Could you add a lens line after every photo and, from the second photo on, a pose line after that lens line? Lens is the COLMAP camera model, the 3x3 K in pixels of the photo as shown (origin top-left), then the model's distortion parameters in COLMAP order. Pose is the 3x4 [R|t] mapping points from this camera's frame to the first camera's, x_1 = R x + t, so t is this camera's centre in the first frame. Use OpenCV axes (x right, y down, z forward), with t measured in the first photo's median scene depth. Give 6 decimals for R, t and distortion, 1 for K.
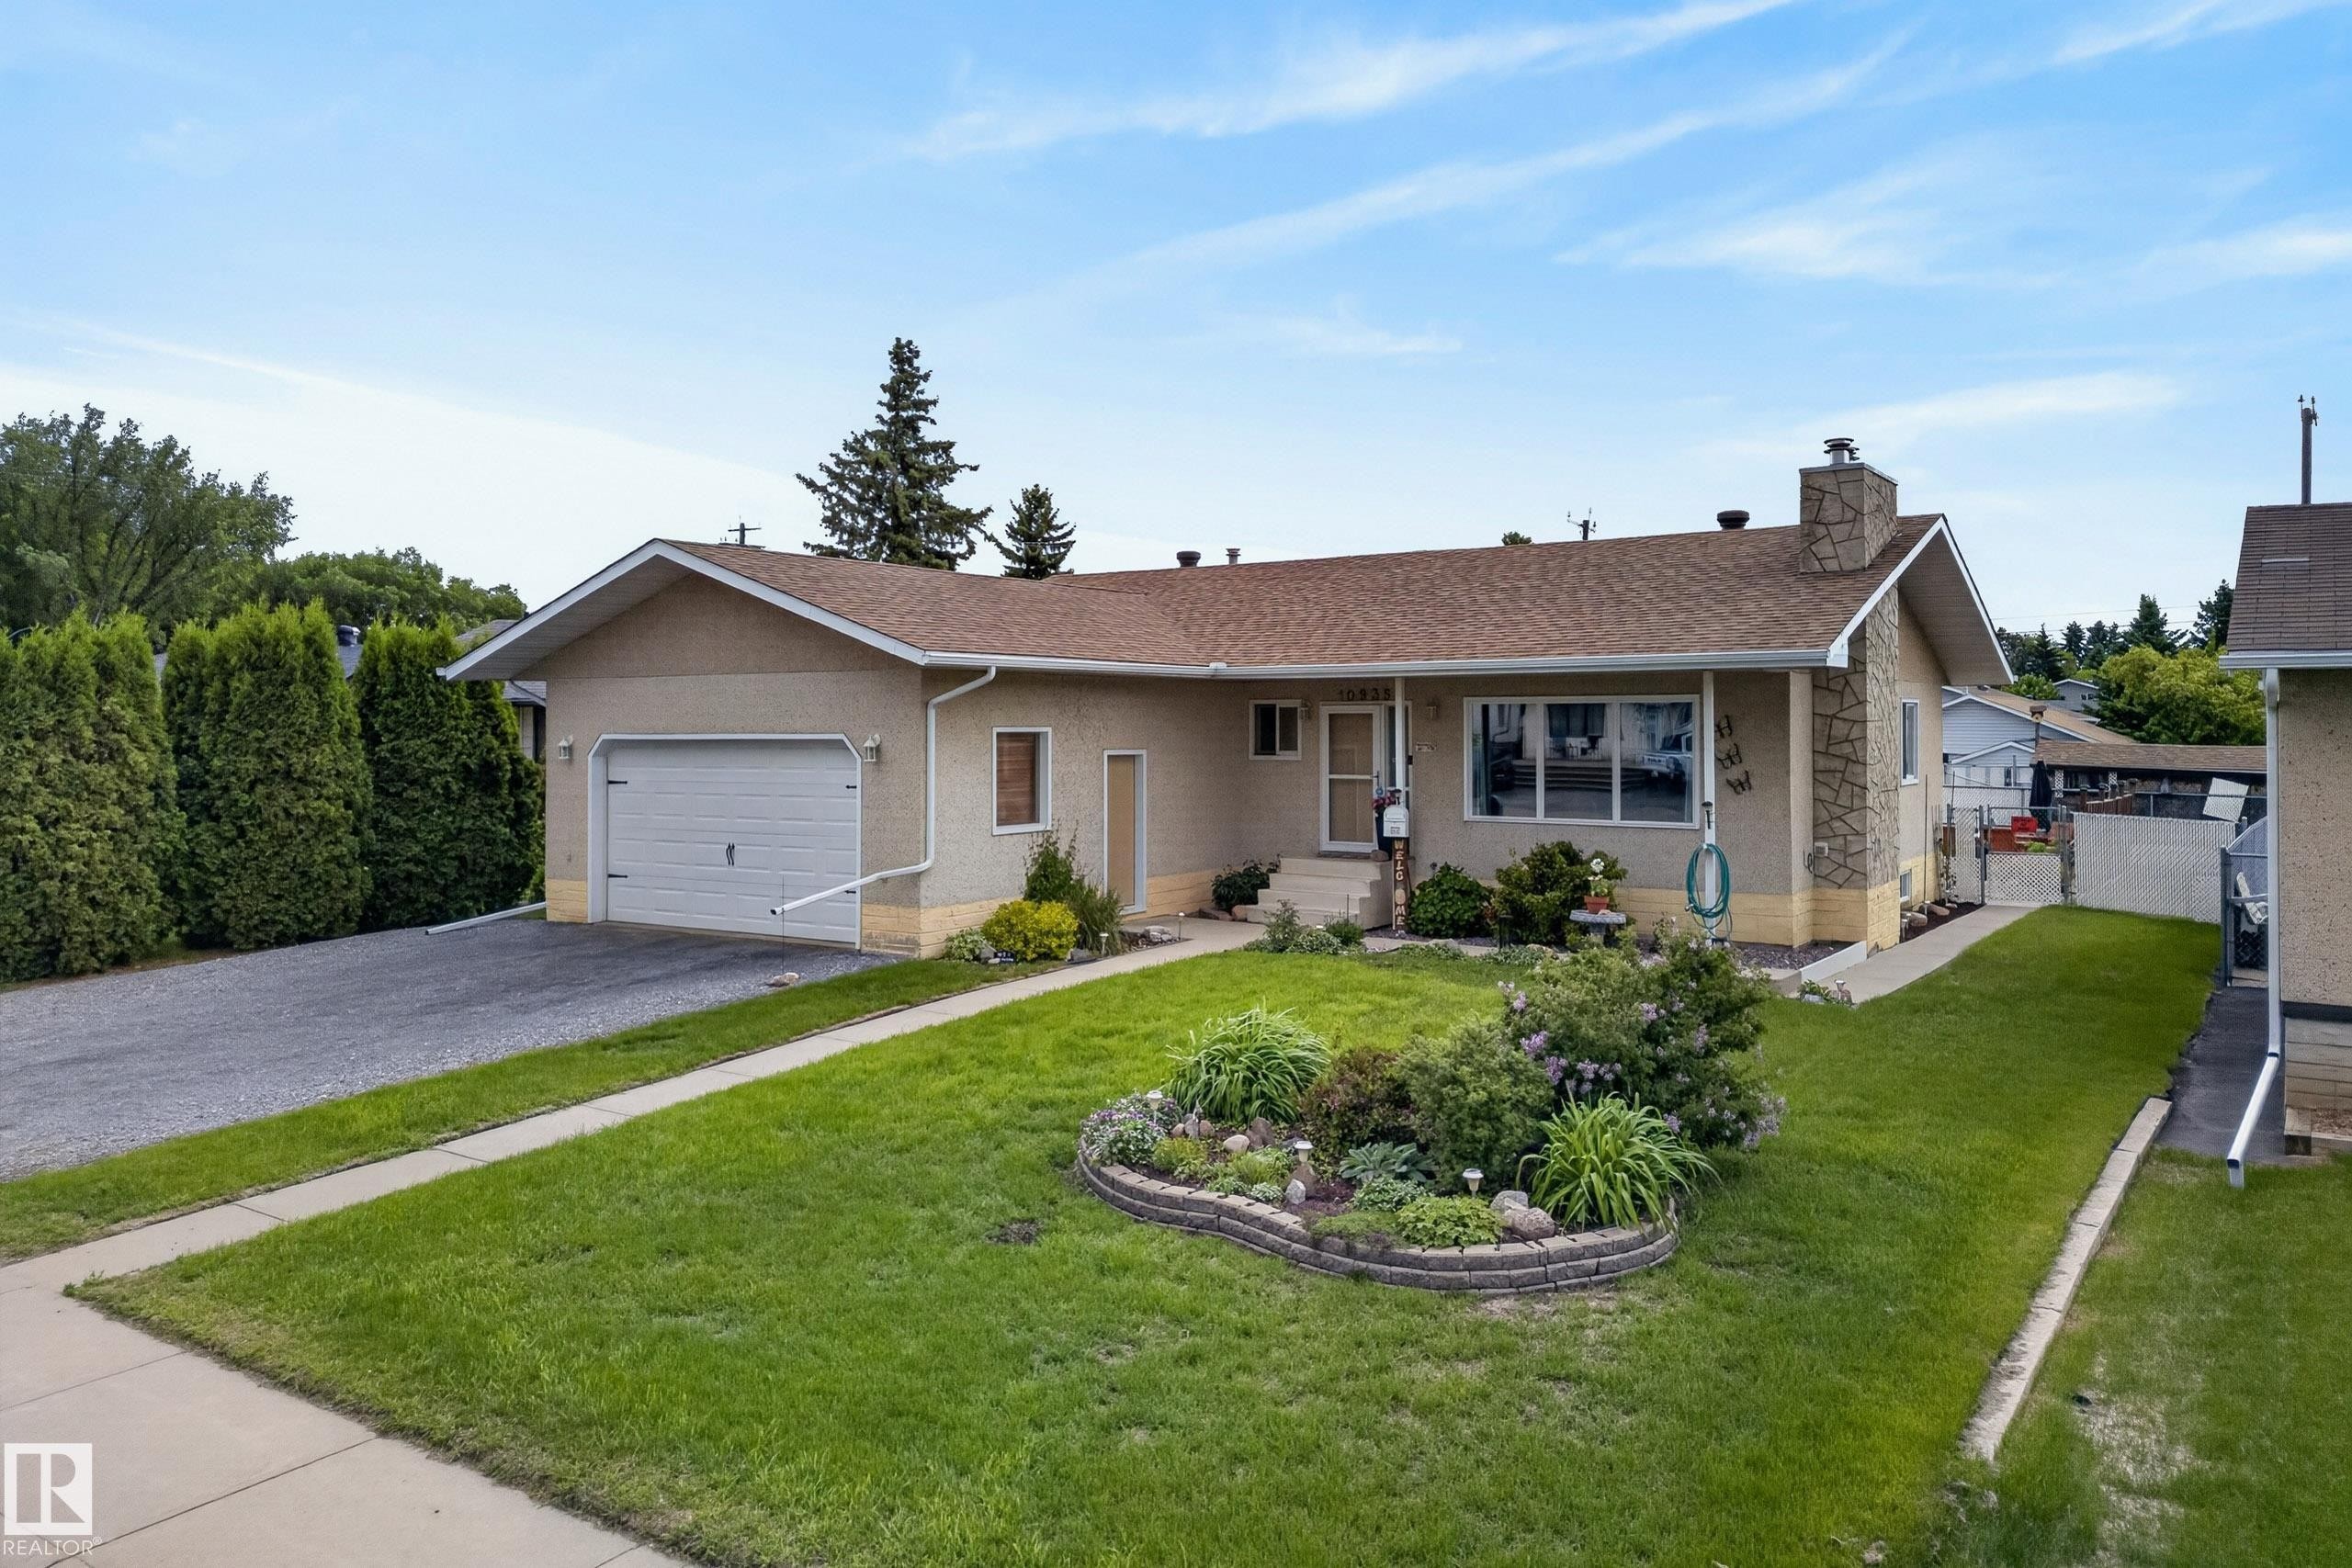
lens RADIAL K [[1645.1, 0, 1185.0], [0, 1645.1, 723.7], [0, 0, 1]] dist [0.110437, -0.096292]
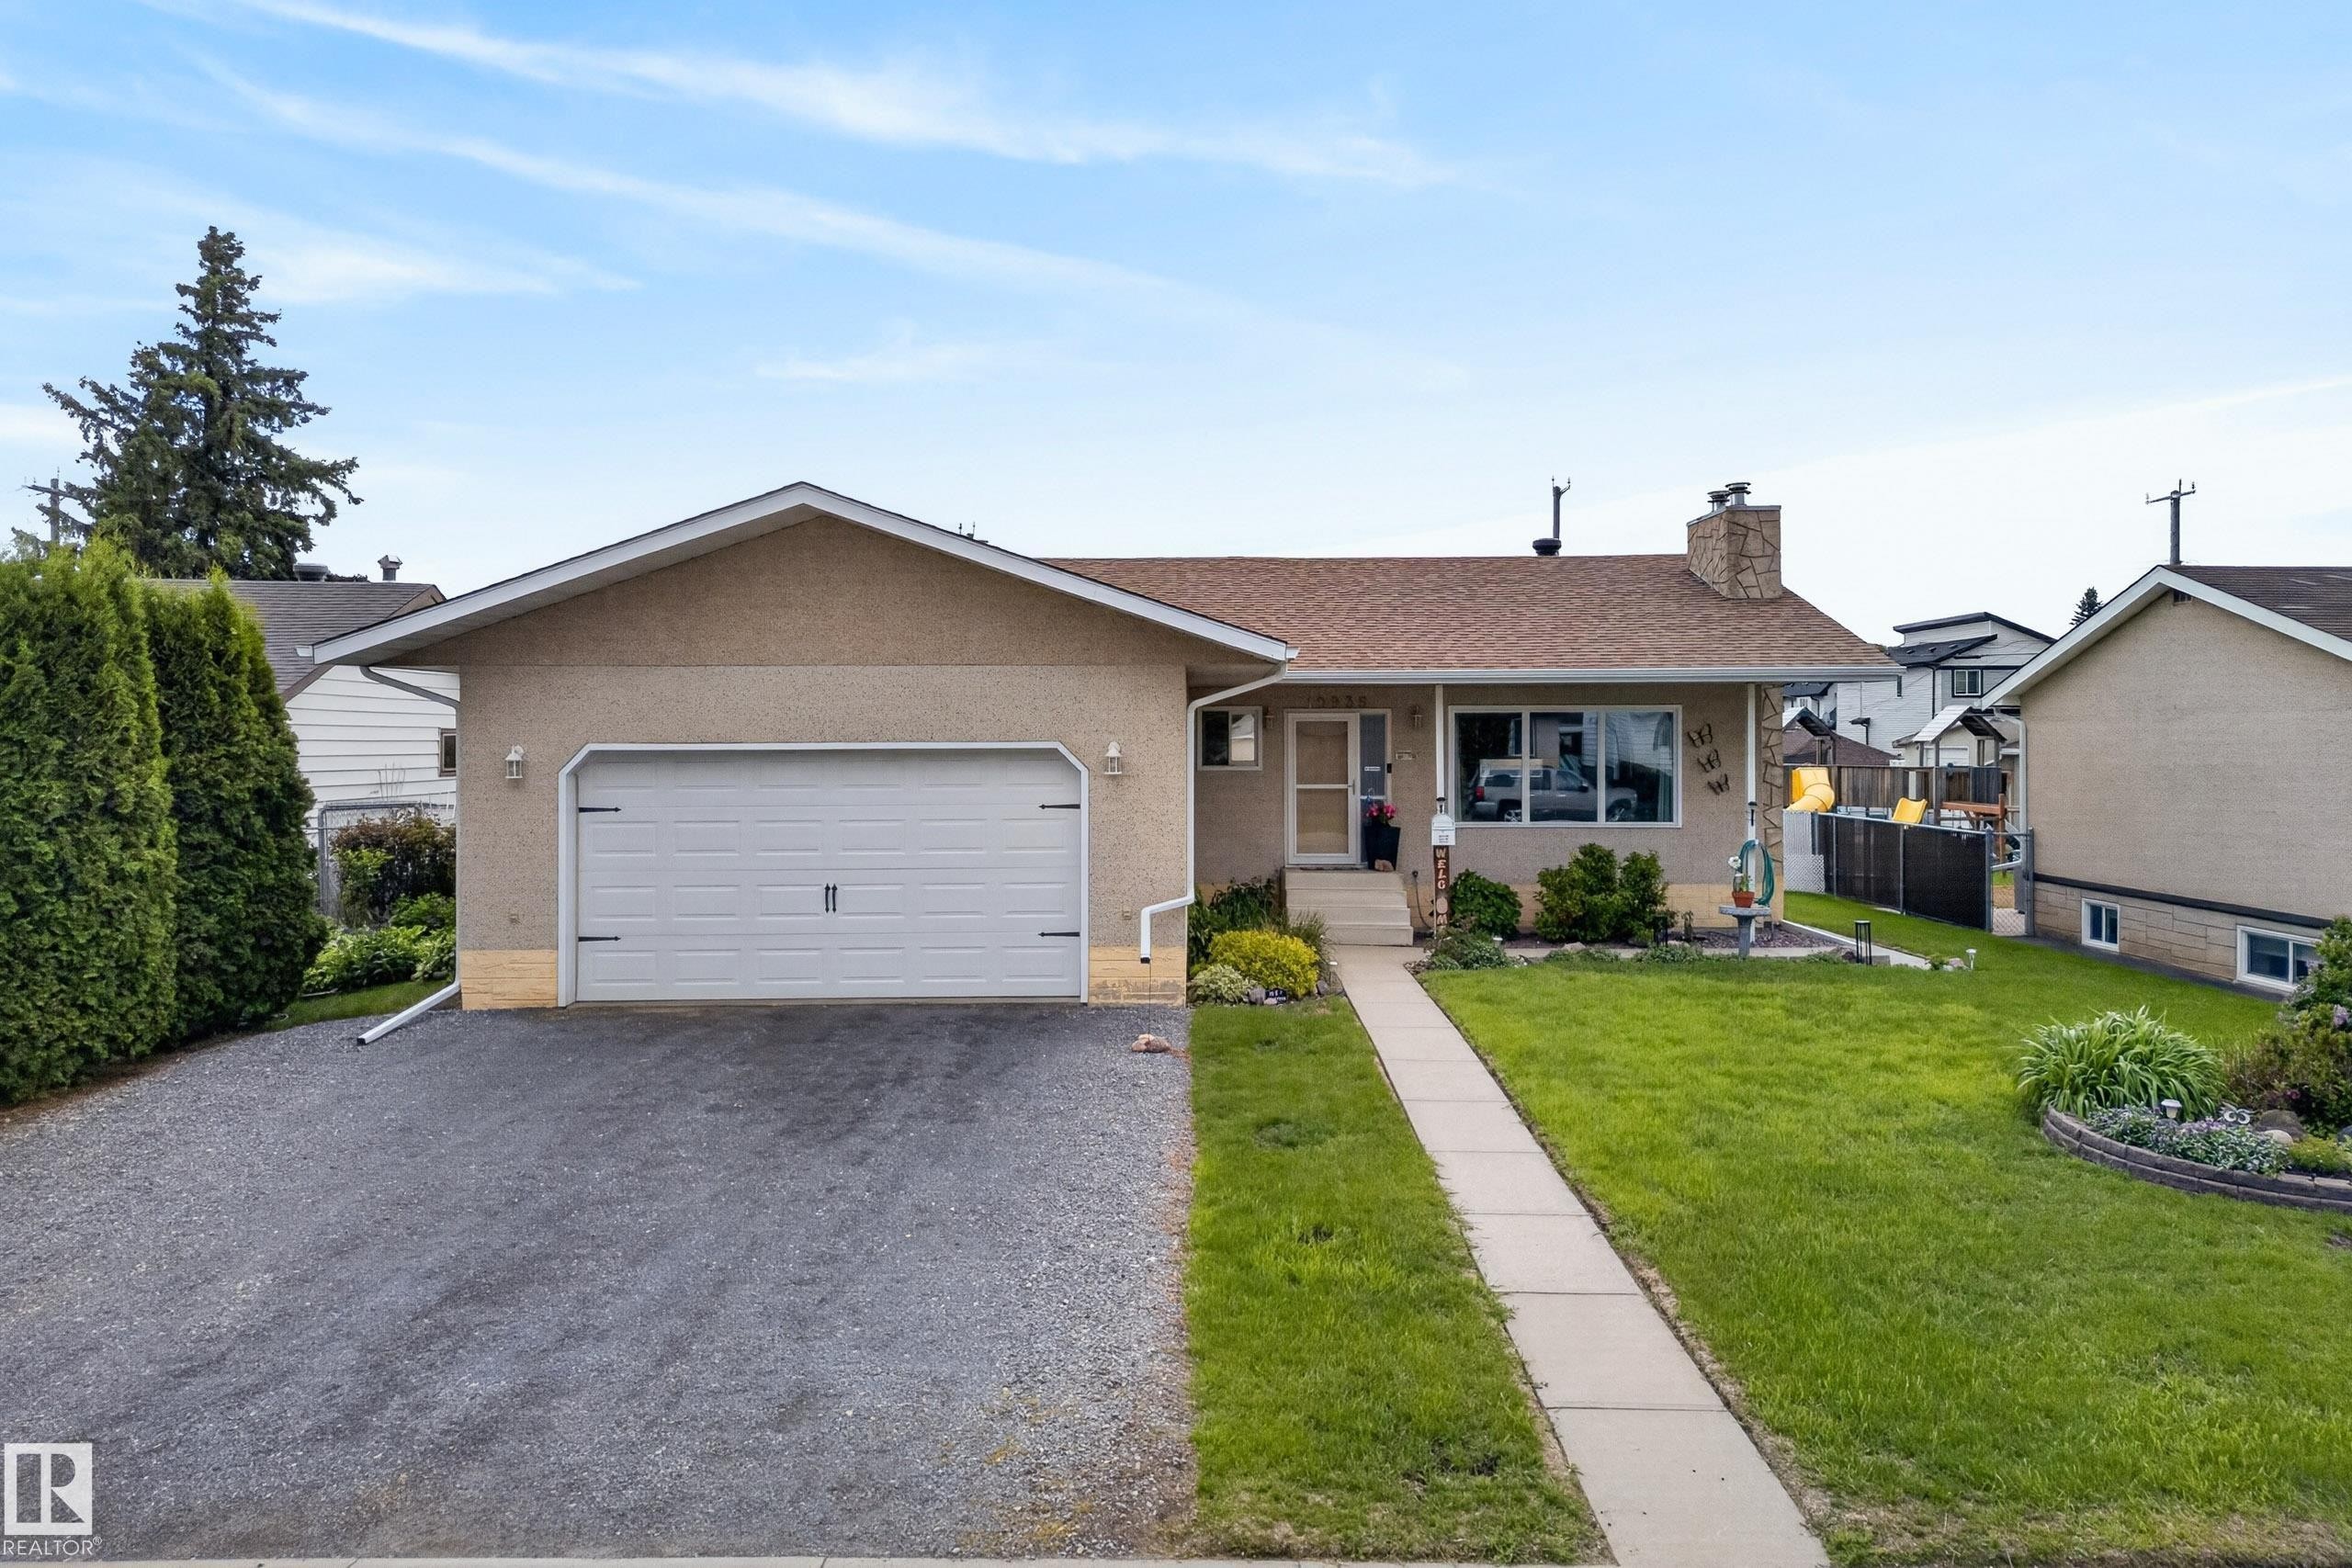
lens RADIAL K [[1645.1, 0, 1185.0], [0, 1645.1, 723.7], [0, 0, 1]] dist [0.110437, -0.096292]
pose [[0.831197, 0.004728, 0.555958, -0.552312], [0.000379, 0.999959, -0.009071, 0.004455], [-0.555978, 0.007751, 0.831161, 0.263652]]
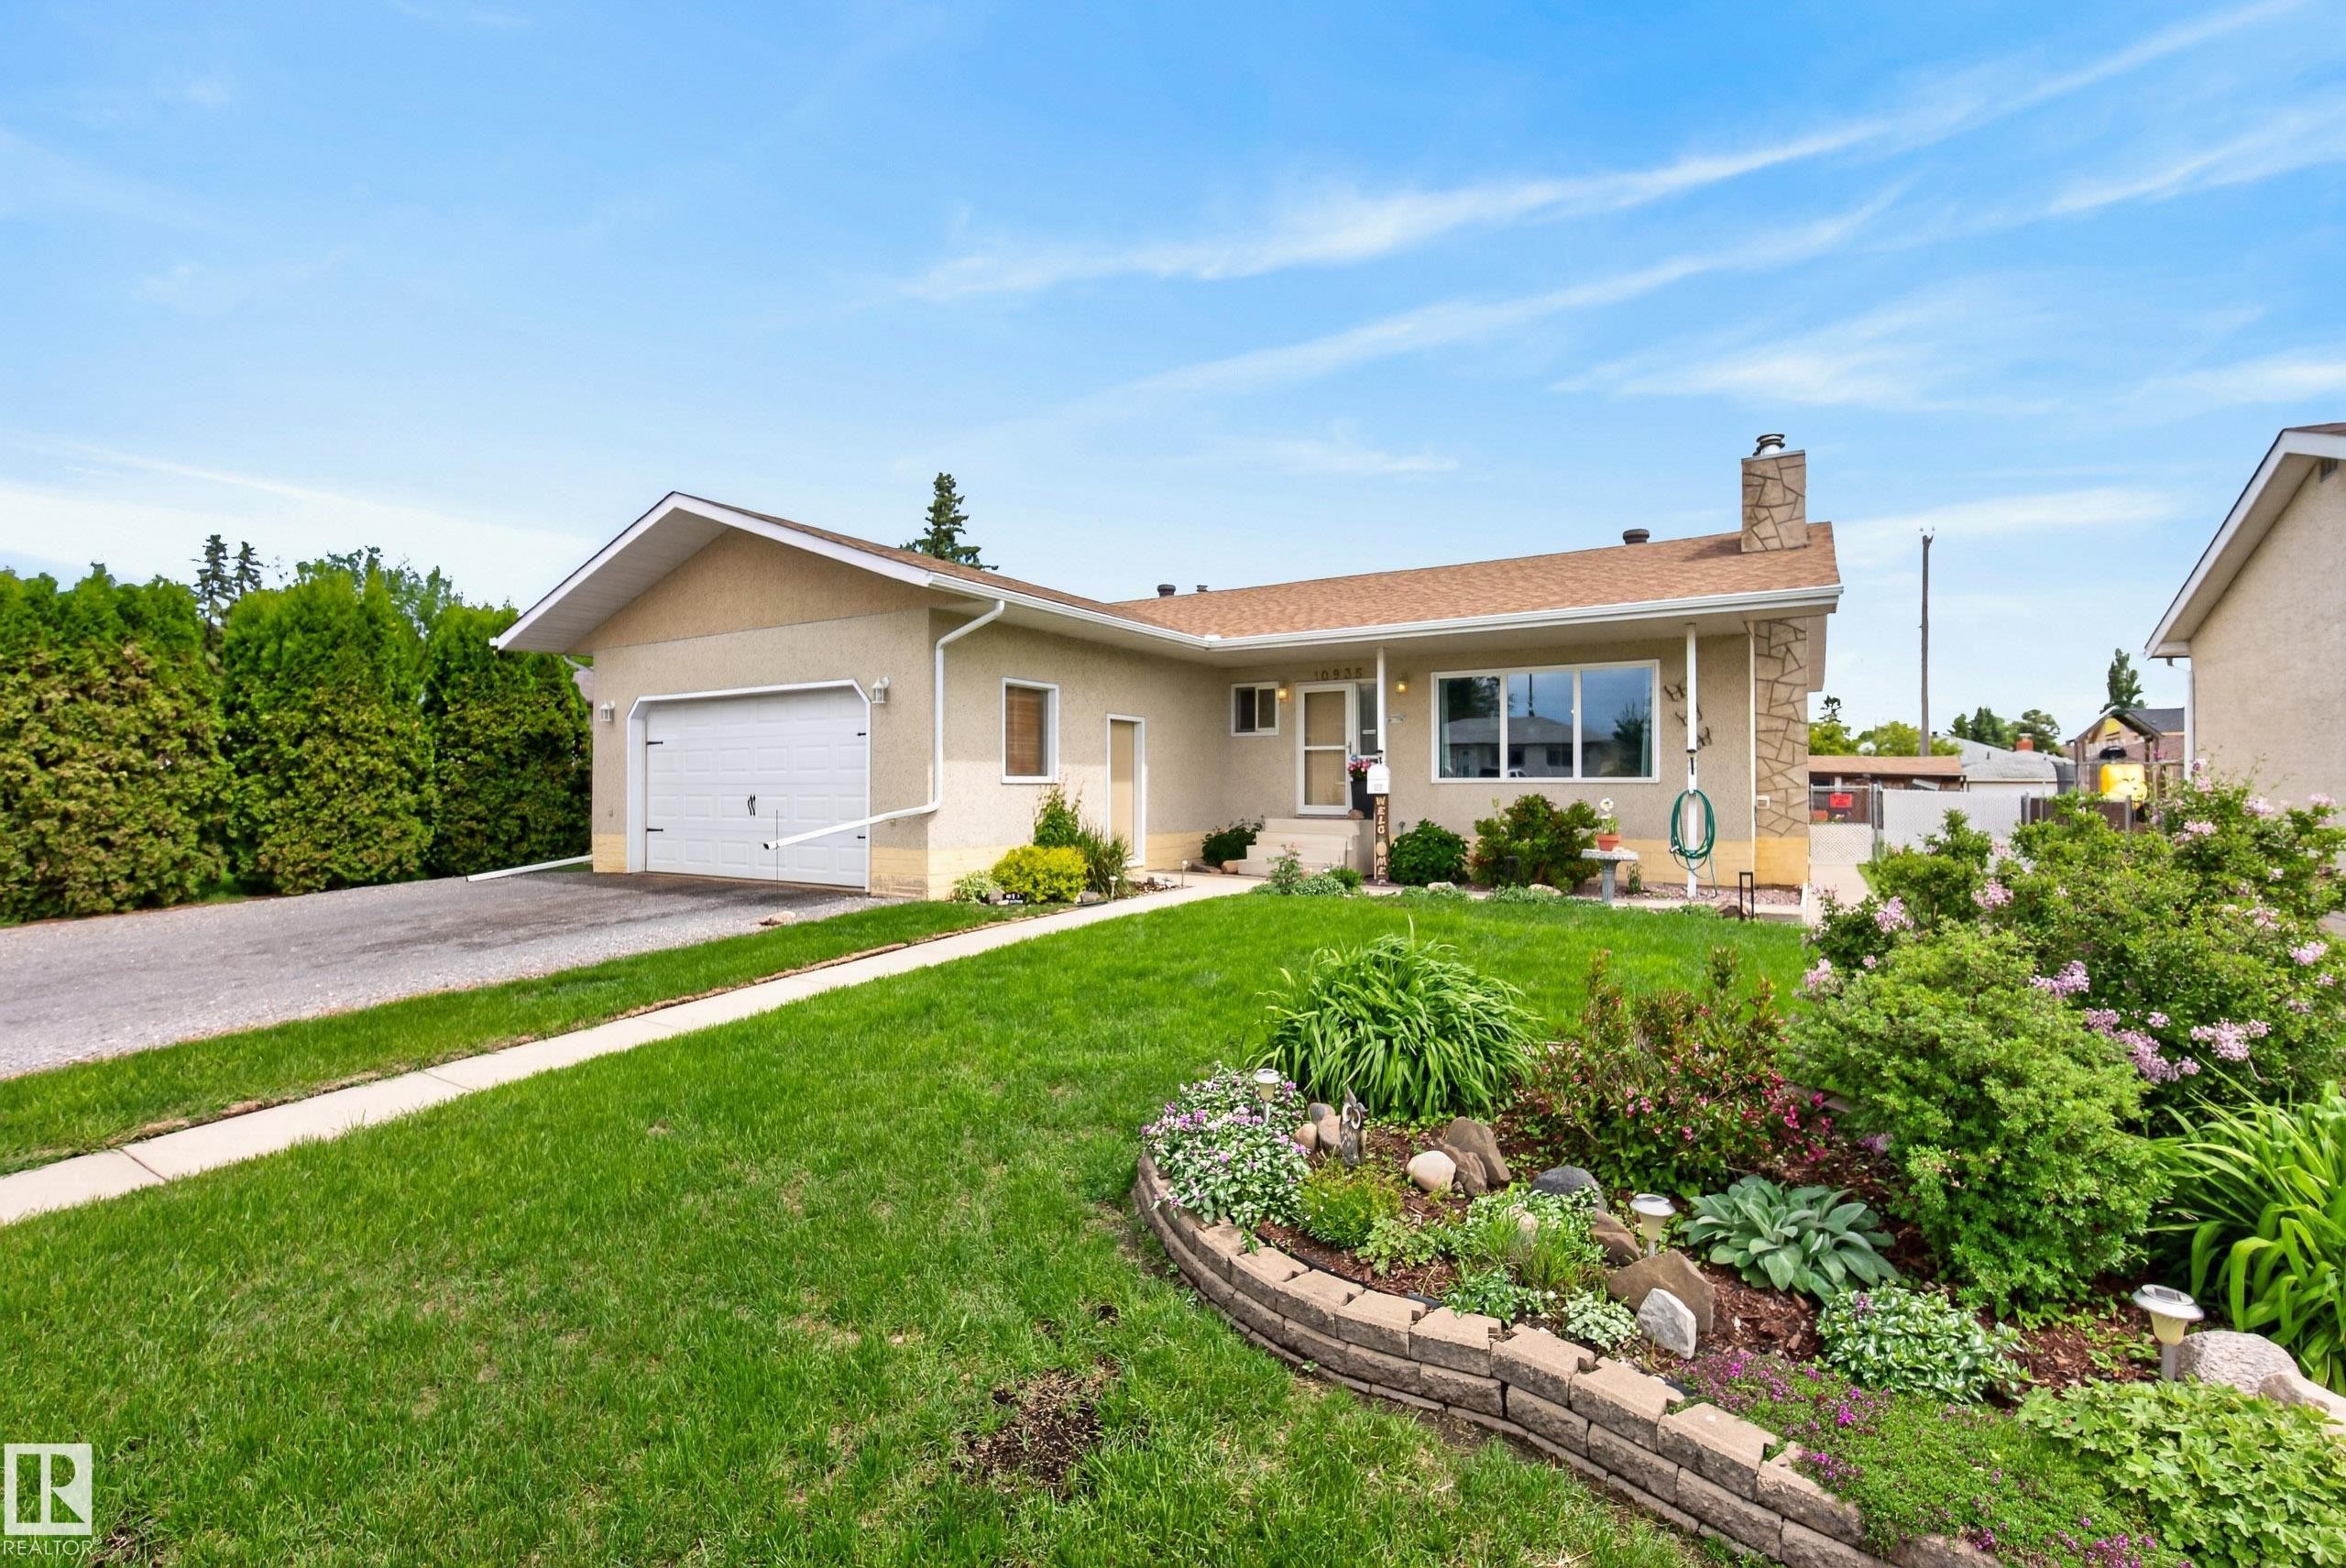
lens RADIAL K [[1027.5, 0, 1177.7], [0, 1027.5, 777.1], [0, 0, 1]] dist [0.002843, -0.004655]
pose [[0.998916, 0.003163, 0.046443, -0.035009], [-0.002790, 0.999963, -0.008105, 0.063814], [-0.046467, 0.007966, 0.998888, 0.333192]]
